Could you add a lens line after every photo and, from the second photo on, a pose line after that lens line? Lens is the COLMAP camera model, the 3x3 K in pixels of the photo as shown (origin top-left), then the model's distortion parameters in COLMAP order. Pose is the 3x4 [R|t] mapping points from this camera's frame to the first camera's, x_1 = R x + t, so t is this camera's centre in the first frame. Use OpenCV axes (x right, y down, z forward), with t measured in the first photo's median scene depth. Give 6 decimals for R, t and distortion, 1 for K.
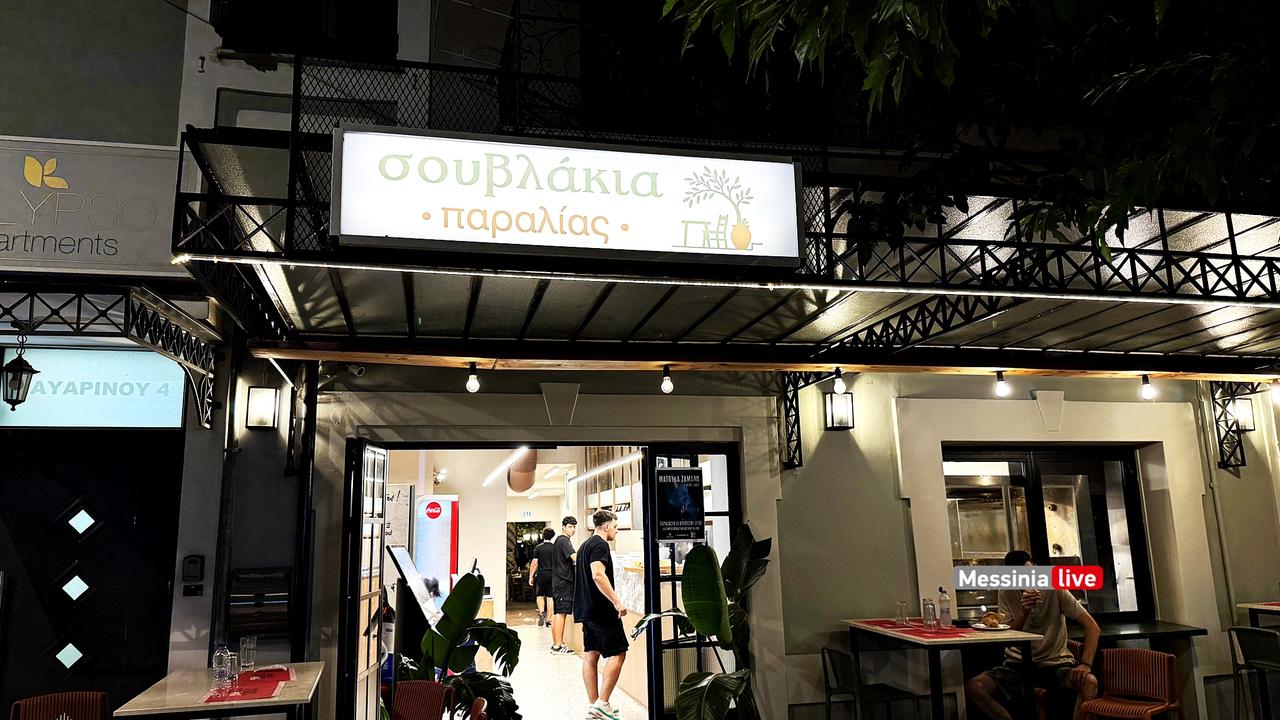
lens RADIAL K [[910.7, 0, 640.0], [0, 910.7, 360.0], [0, 0, 1]] dist [0.159425, -0.315042]
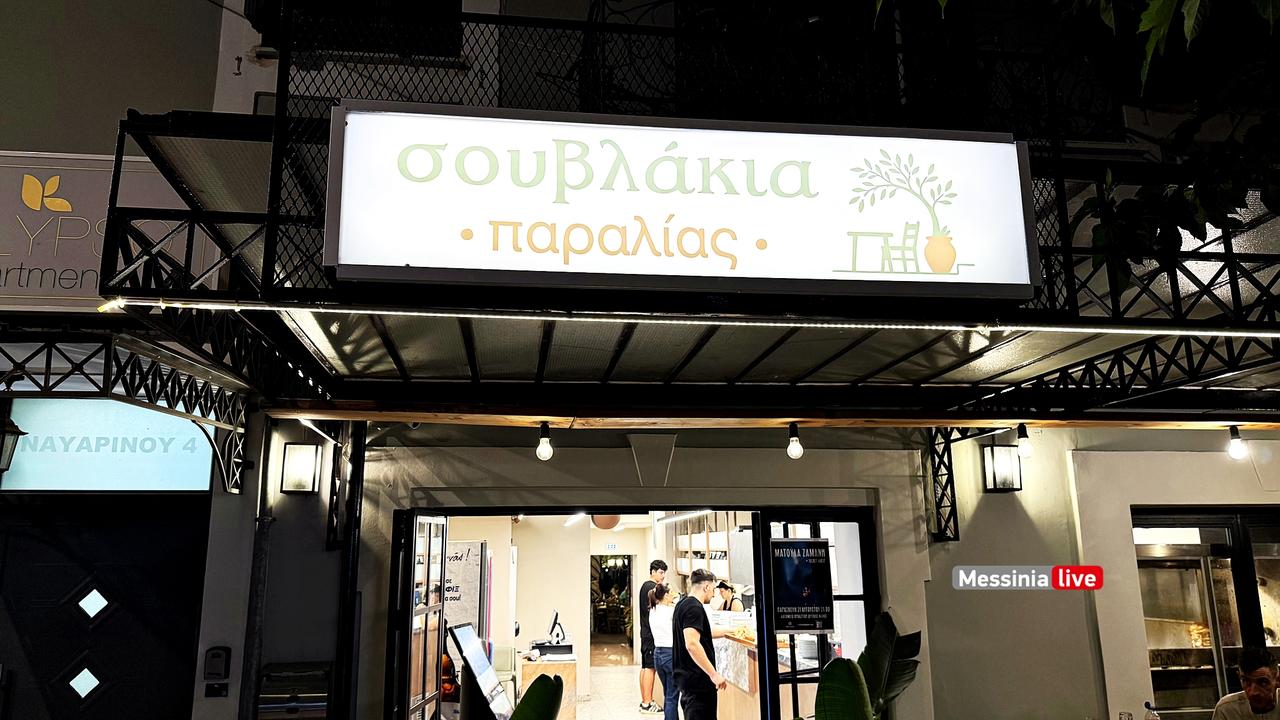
lens RADIAL K [[910.7, 0, 640.0], [0, 910.7, 360.0], [0, 0, 1]] dist [0.159425, -0.315042]
pose [[0.995948, -0.007430, -0.089624, -0.027123], [0.005745, 0.999802, -0.019044, -0.029297], [0.089748, 0.018452, 0.995794, 0.198509]]
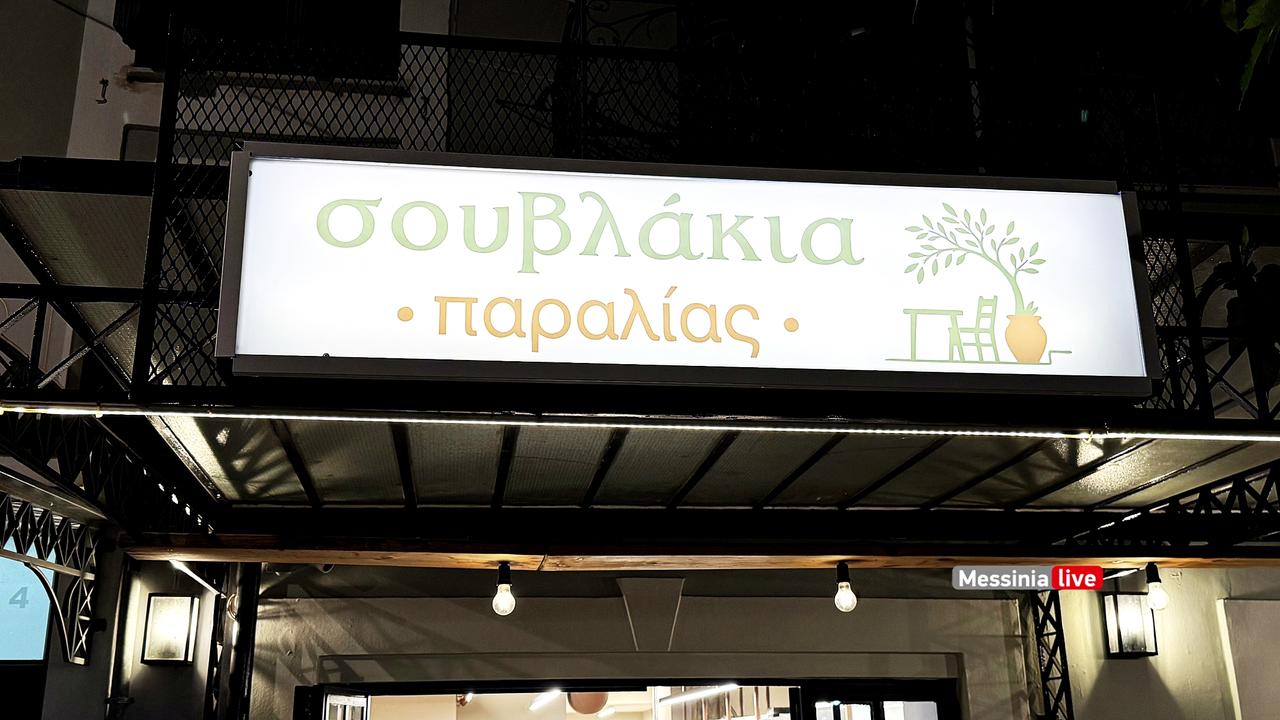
lens RADIAL K [[1243.1, 0, 640.0], [0, 1243.1, 360.0], [0, 0, 1]] dist [0.170833, -0.366988]
pose [[0.996227, -0.019363, -0.084594, -0.025030], [0.009934, 0.993827, -0.110497, -0.030150], [0.086212, 0.109240, 0.990270, 0.186131]]
